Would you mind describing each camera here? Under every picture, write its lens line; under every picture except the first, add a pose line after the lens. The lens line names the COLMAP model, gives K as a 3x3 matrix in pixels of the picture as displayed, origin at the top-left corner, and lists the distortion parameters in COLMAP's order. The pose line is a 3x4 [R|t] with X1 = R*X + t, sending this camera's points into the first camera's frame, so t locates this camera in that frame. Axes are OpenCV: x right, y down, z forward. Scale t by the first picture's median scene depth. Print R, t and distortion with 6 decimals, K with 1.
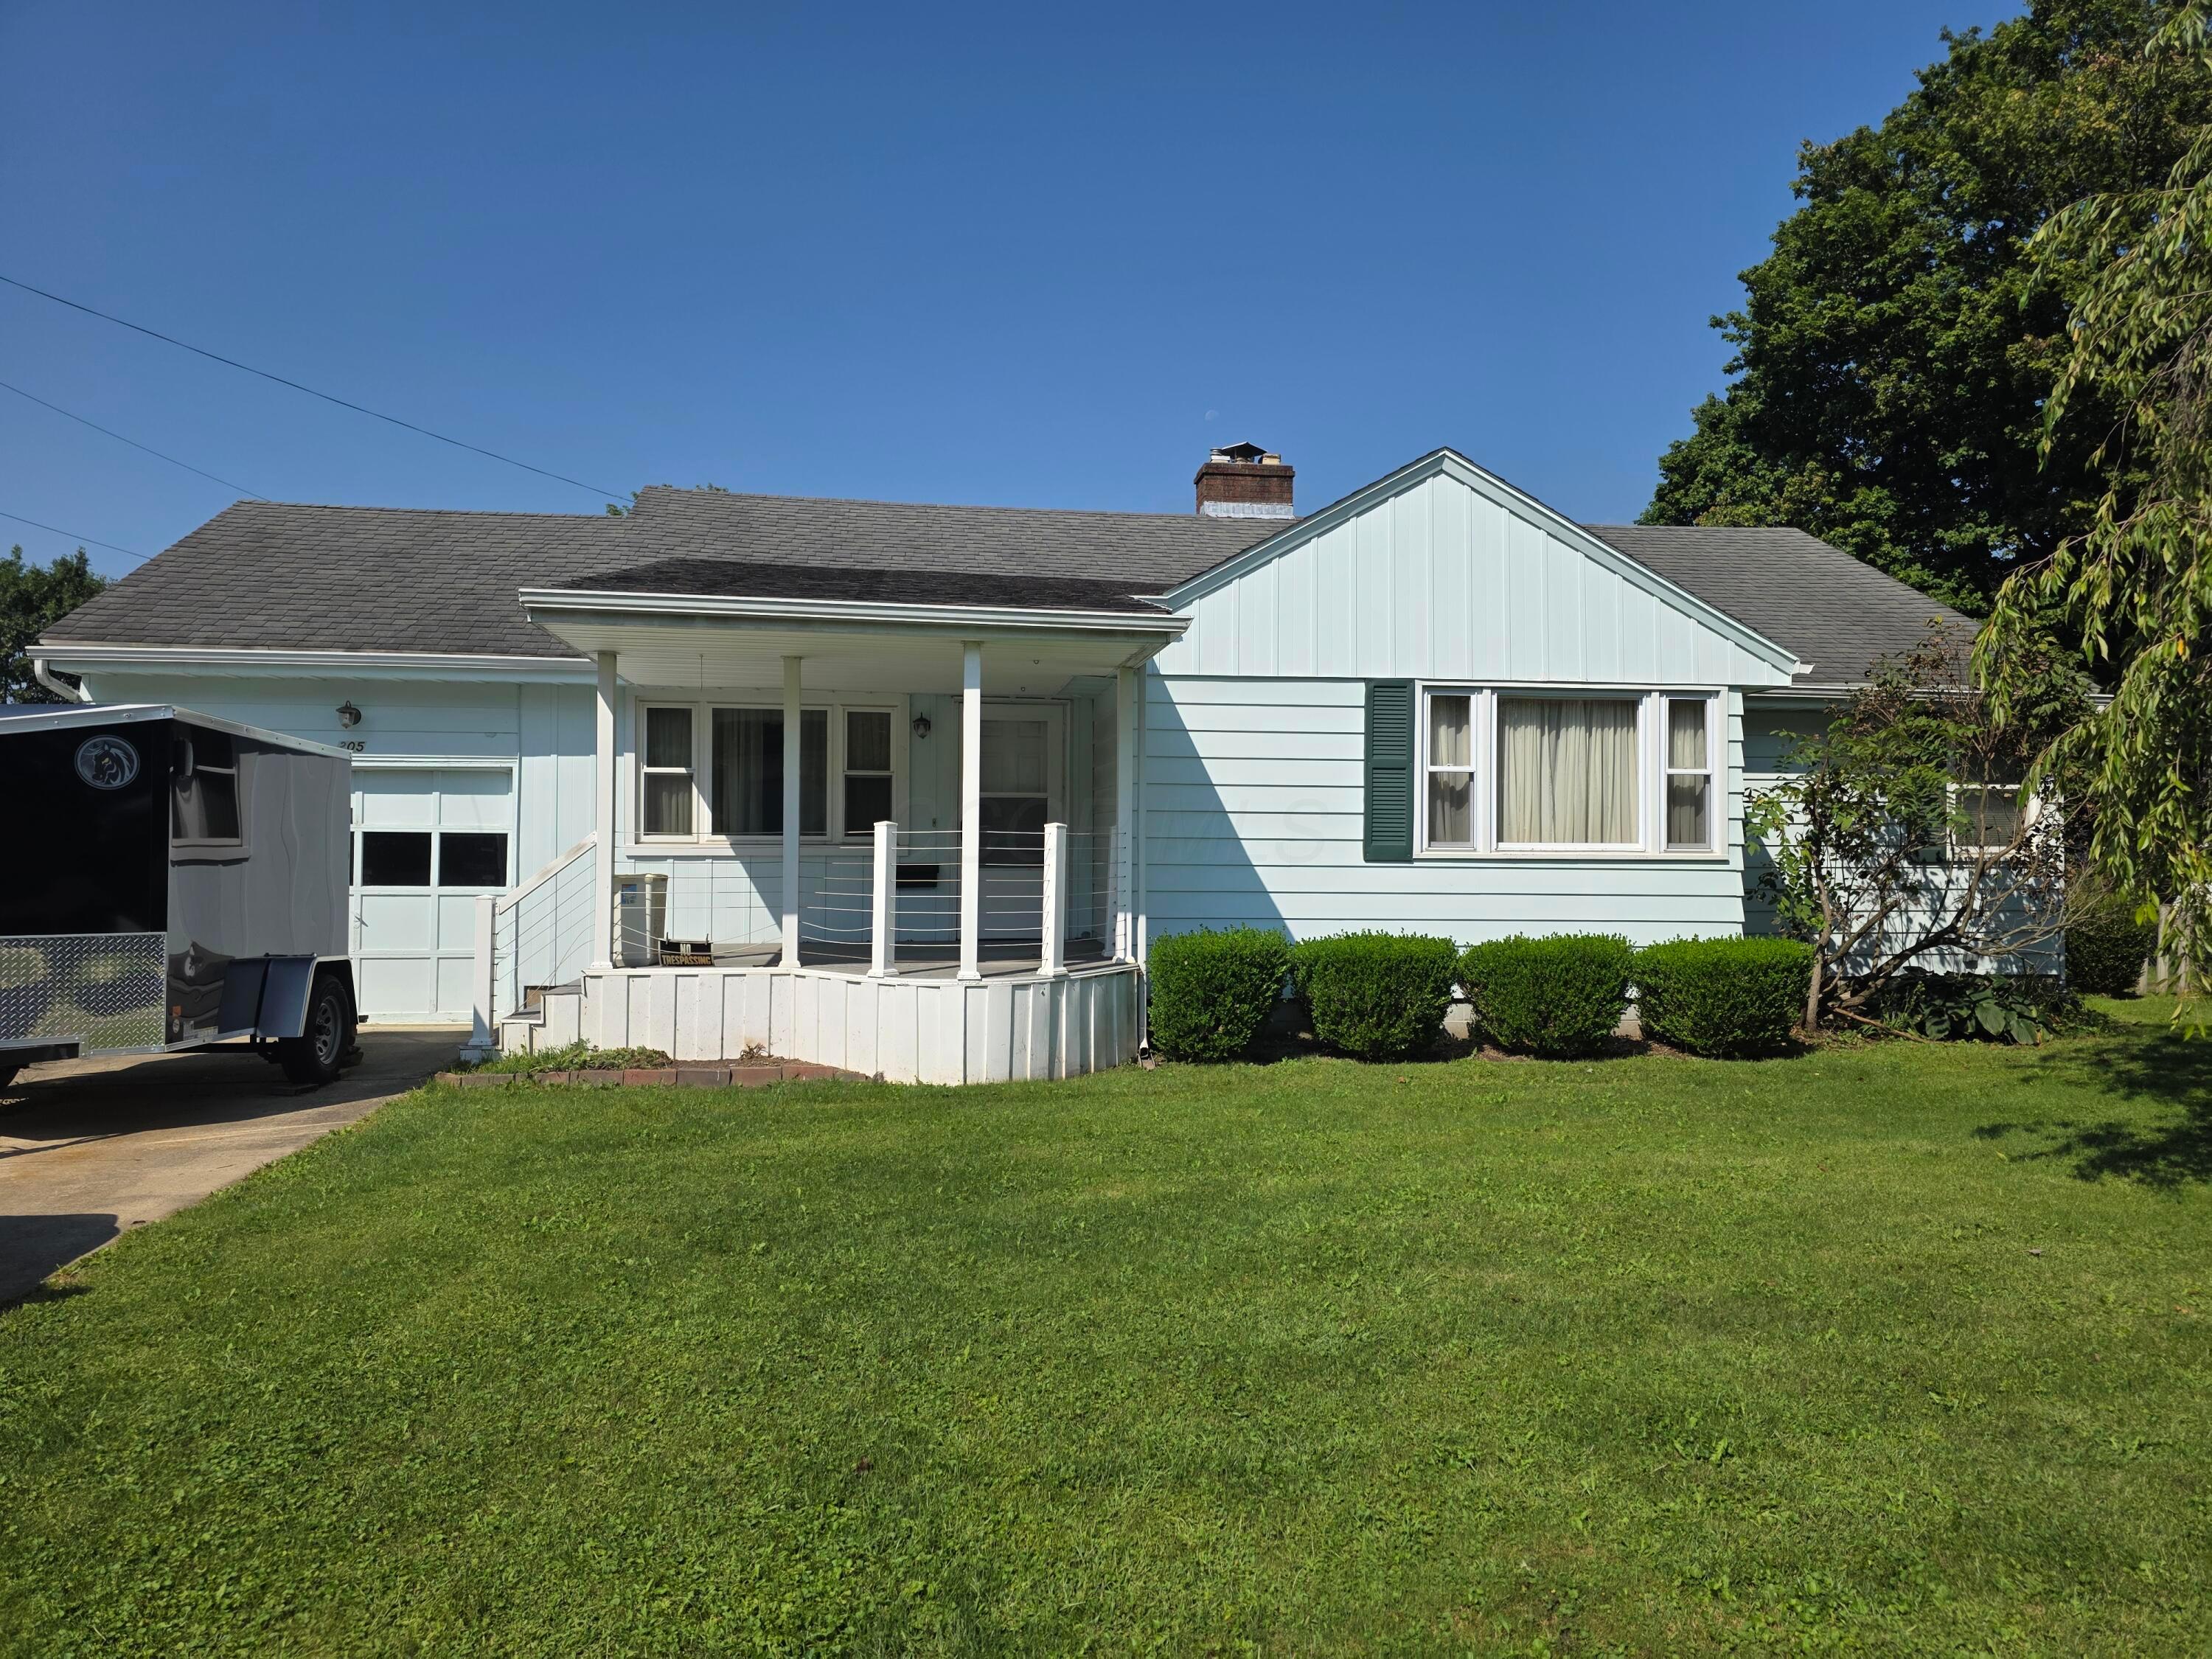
lens RADIAL K [[1493.3, 0, 1111.1], [0, 1493.3, 829.5], [0, 0, 1]] dist [0.057645, -0.055827]
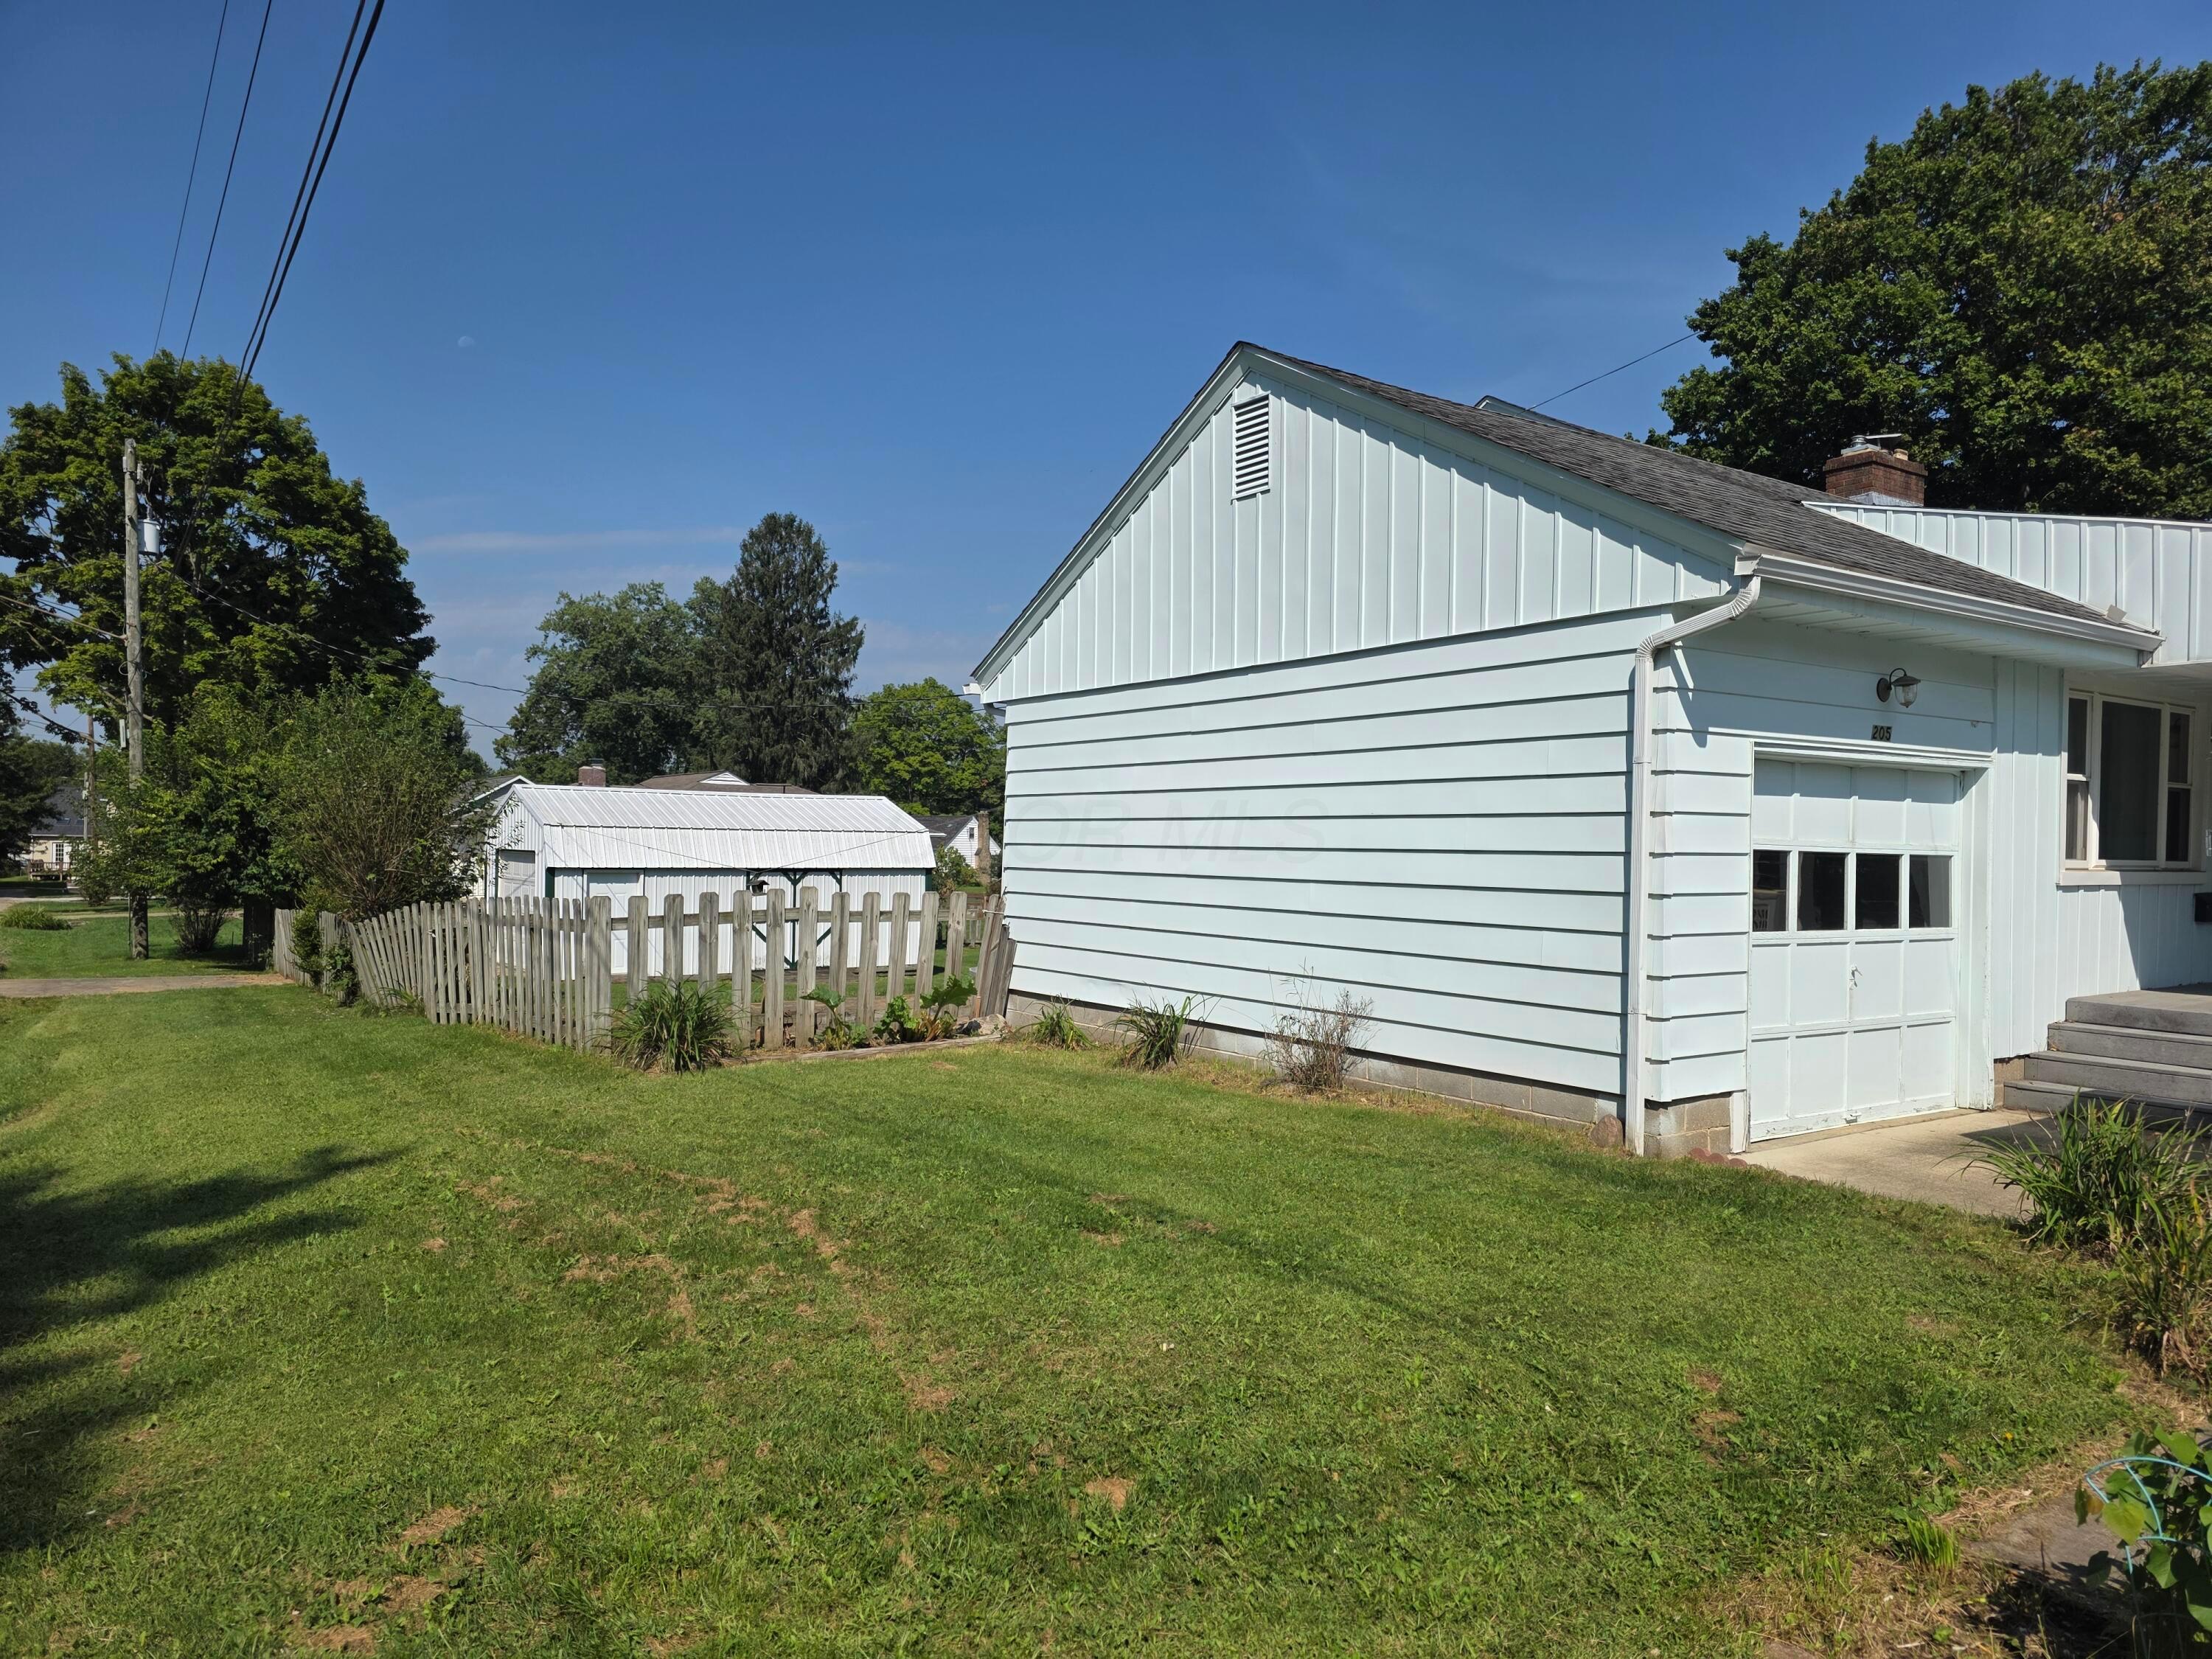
lens RADIAL K [[1493.3, 0, 1123.1], [0, 1493.3, 854.3], [0, 0, 1]] dist [0.057645, -0.055827]
pose [[0.887405, 0.004647, 0.460967, -1.134485], [-0.016270, 0.999642, 0.021245, -0.007608], [-0.460703, -0.026353, 0.887163, 0.530362]]
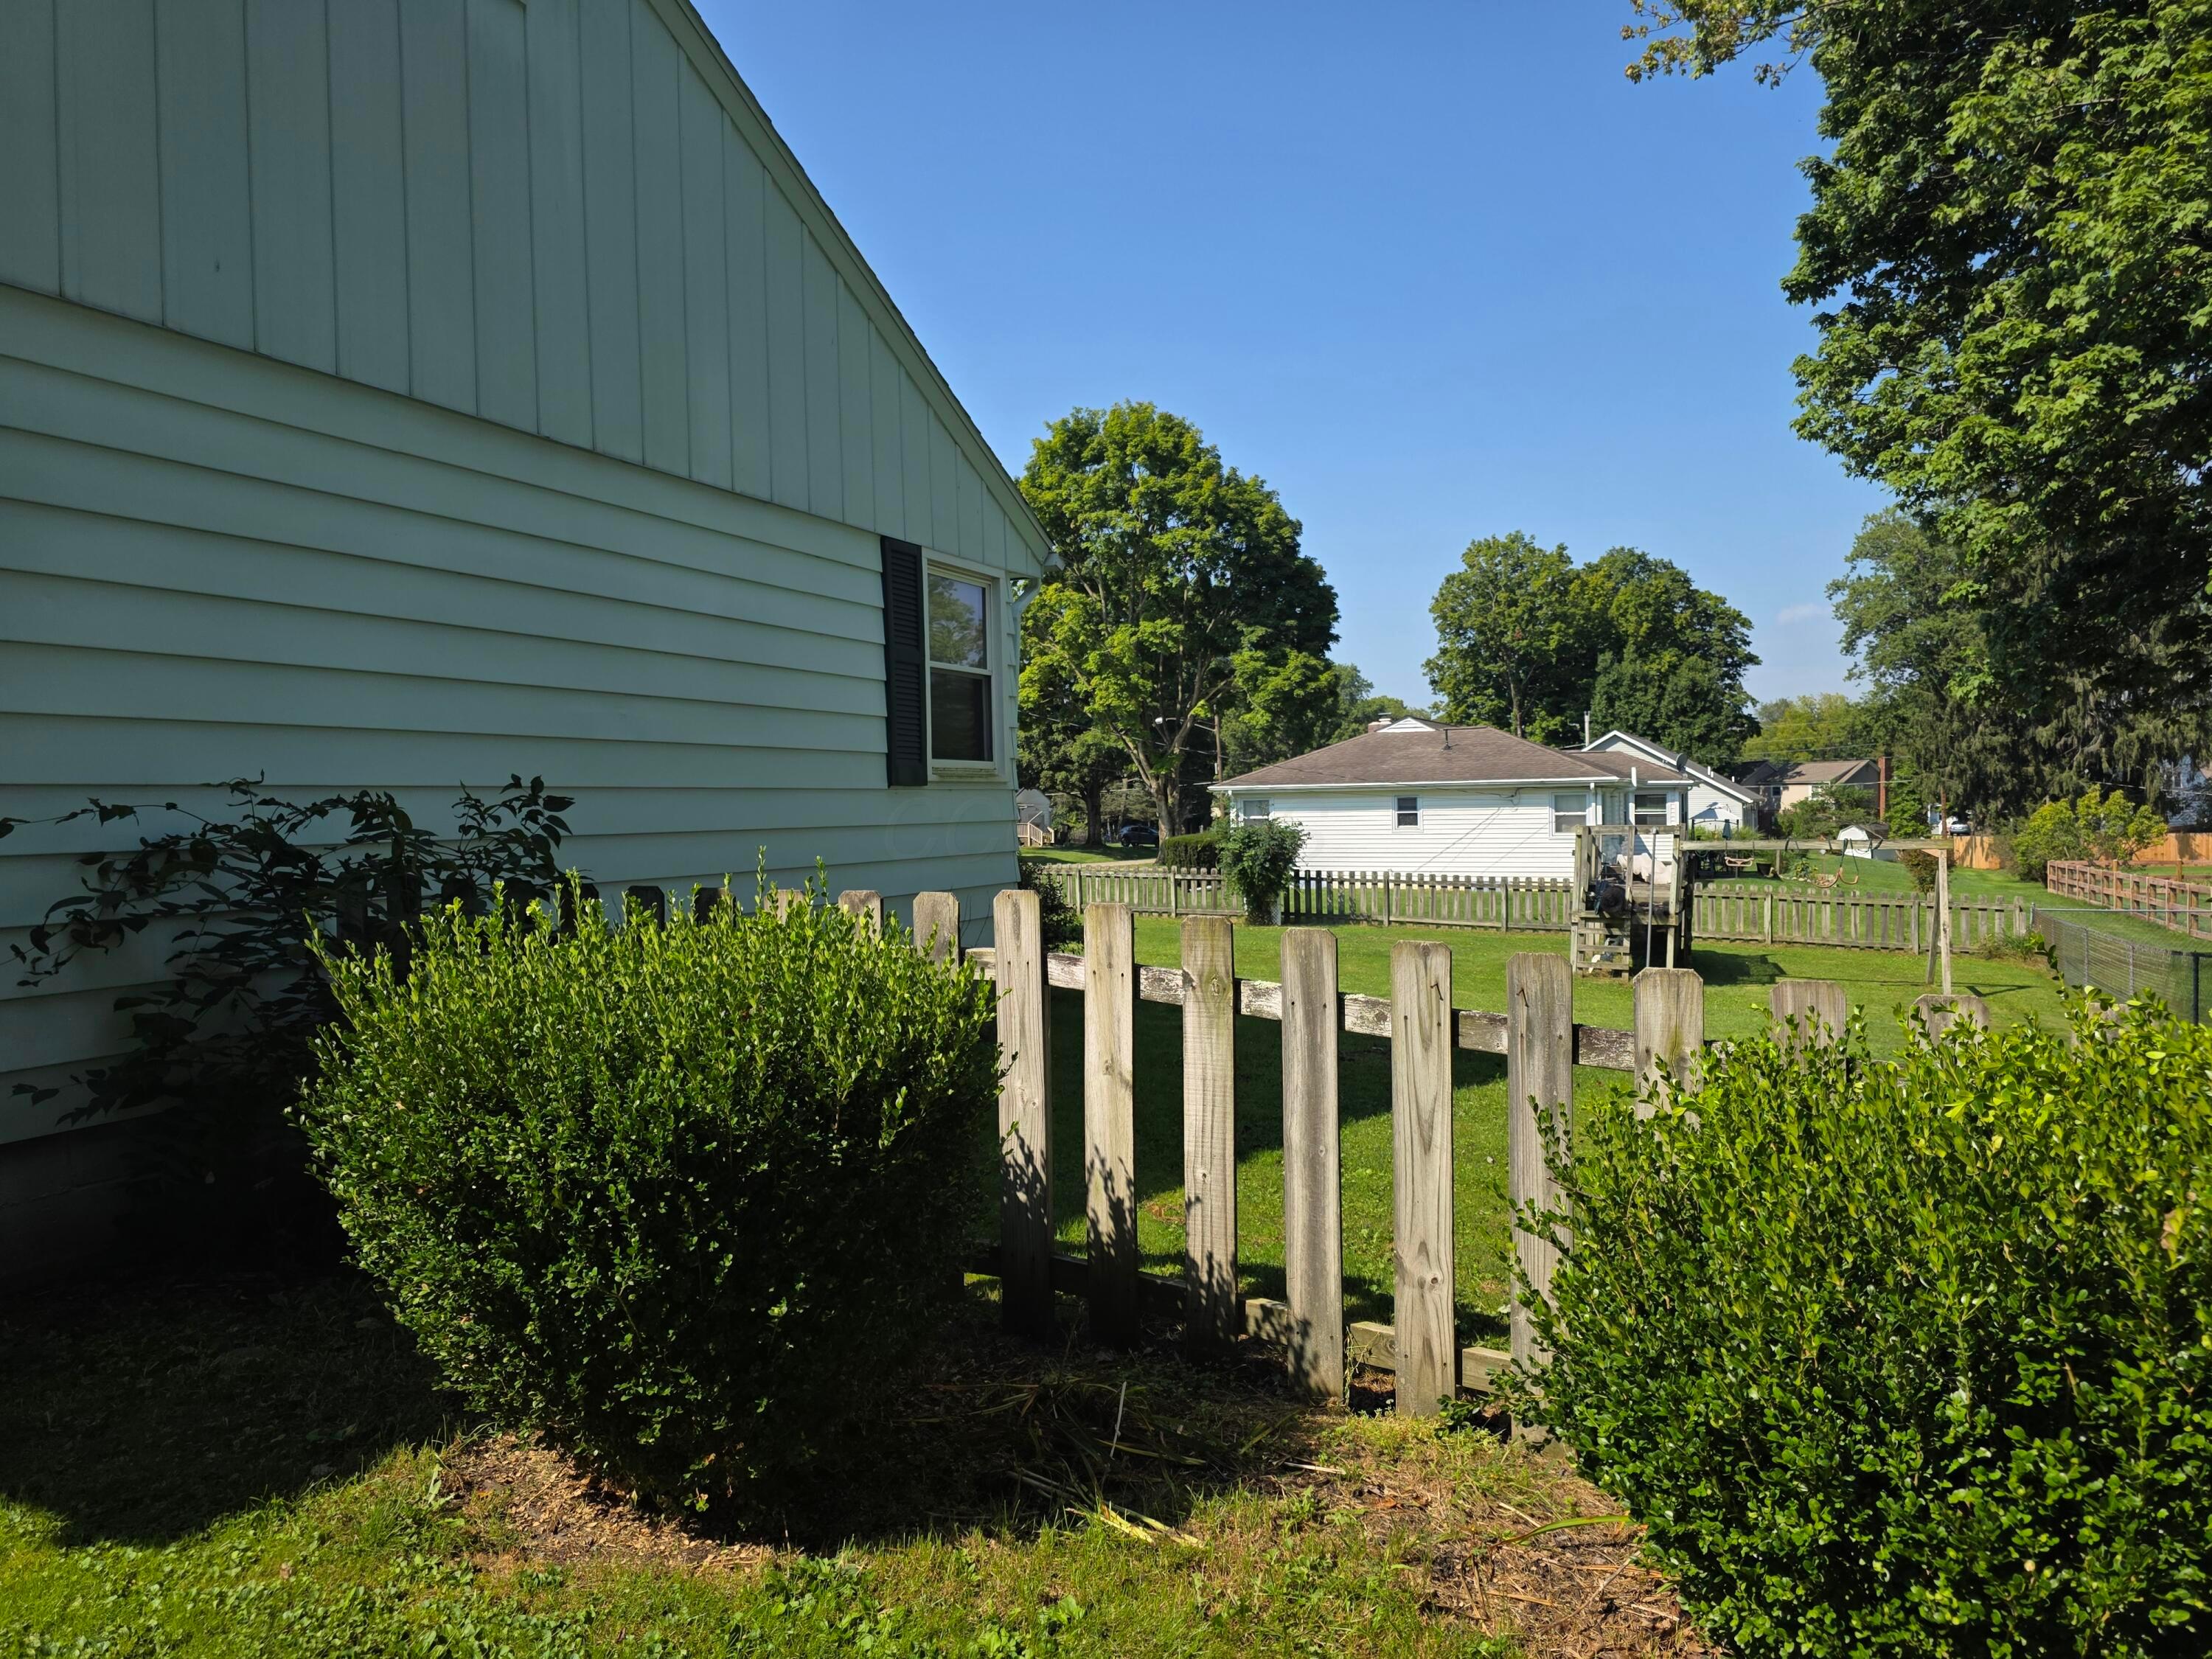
lens RADIAL K [[1493.3, 0, 1096.5], [0, 1493.3, 859.0], [0, 0, 1]] dist [0.057645, -0.055827]
pose [[0.838424, -0.000632, -0.545018, 1.108413], [0.027878, 0.998740, 0.041729, 0.039752], [0.544305, -0.050181, 0.837385, 1.191558]]
